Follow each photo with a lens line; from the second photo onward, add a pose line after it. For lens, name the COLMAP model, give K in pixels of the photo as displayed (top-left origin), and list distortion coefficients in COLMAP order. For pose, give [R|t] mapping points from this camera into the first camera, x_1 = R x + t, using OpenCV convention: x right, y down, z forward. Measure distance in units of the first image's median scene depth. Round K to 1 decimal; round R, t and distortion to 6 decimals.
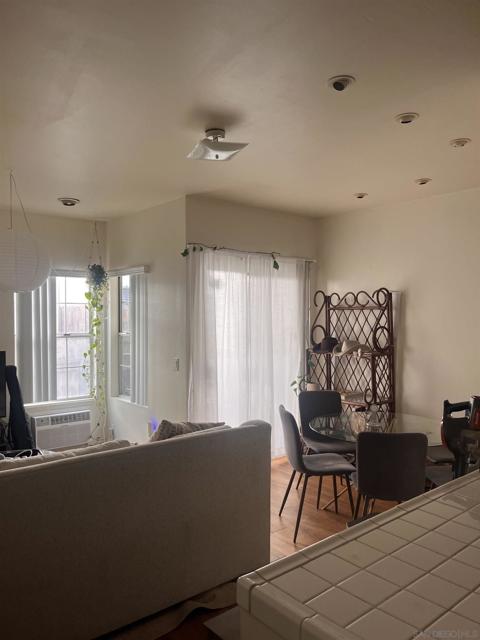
lens RADIAL K [[486.3, 0, 243.5], [0, 486.3, 328.1], [0, 0, 1]] dist [0.030494, -0.054755]
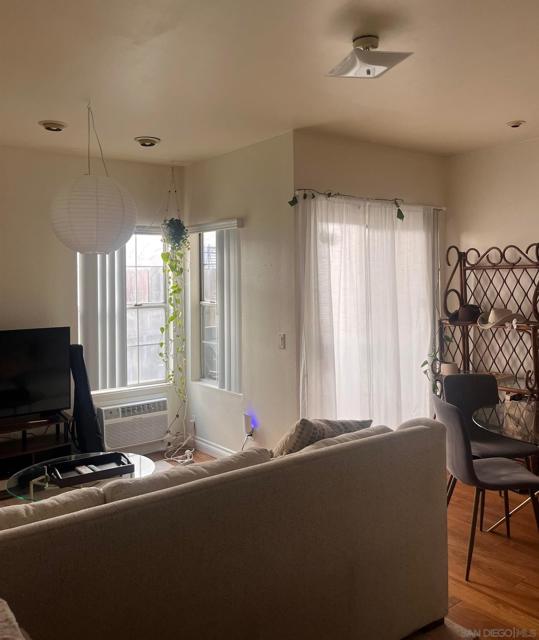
lens RADIAL K [[570.0, 0, 278.8], [0, 570.0, 274.2], [0, 0, 1]] dist [0.027586, -0.033599]
pose [[0.998875, -0.014629, -0.045117, -0.091010], [0.013153, 0.999374, -0.032845, -0.004051], [0.045570, 0.032215, 0.998442, 0.061621]]
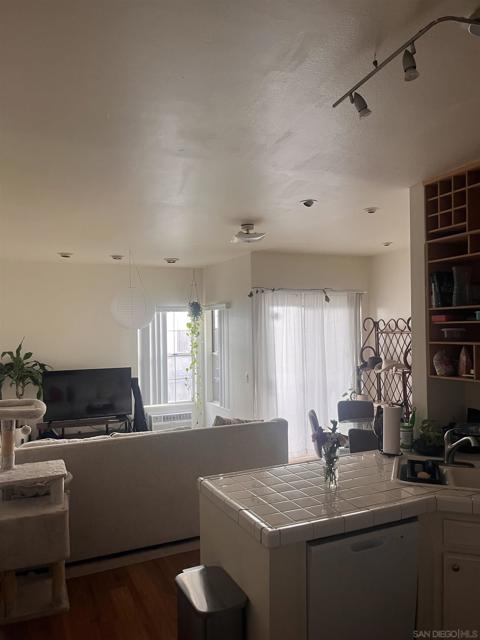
lens RADIAL K [[486.3, 0, 241.7], [0, 486.3, 320.7], [0, 0, 1]] dist [0.030494, -0.054755]
pose [[0.962851, -0.020824, -0.269231, 0.190397], [0.010518, 0.999158, -0.039665, -0.026271], [0.269830, 0.035360, 0.962259, -0.257660]]
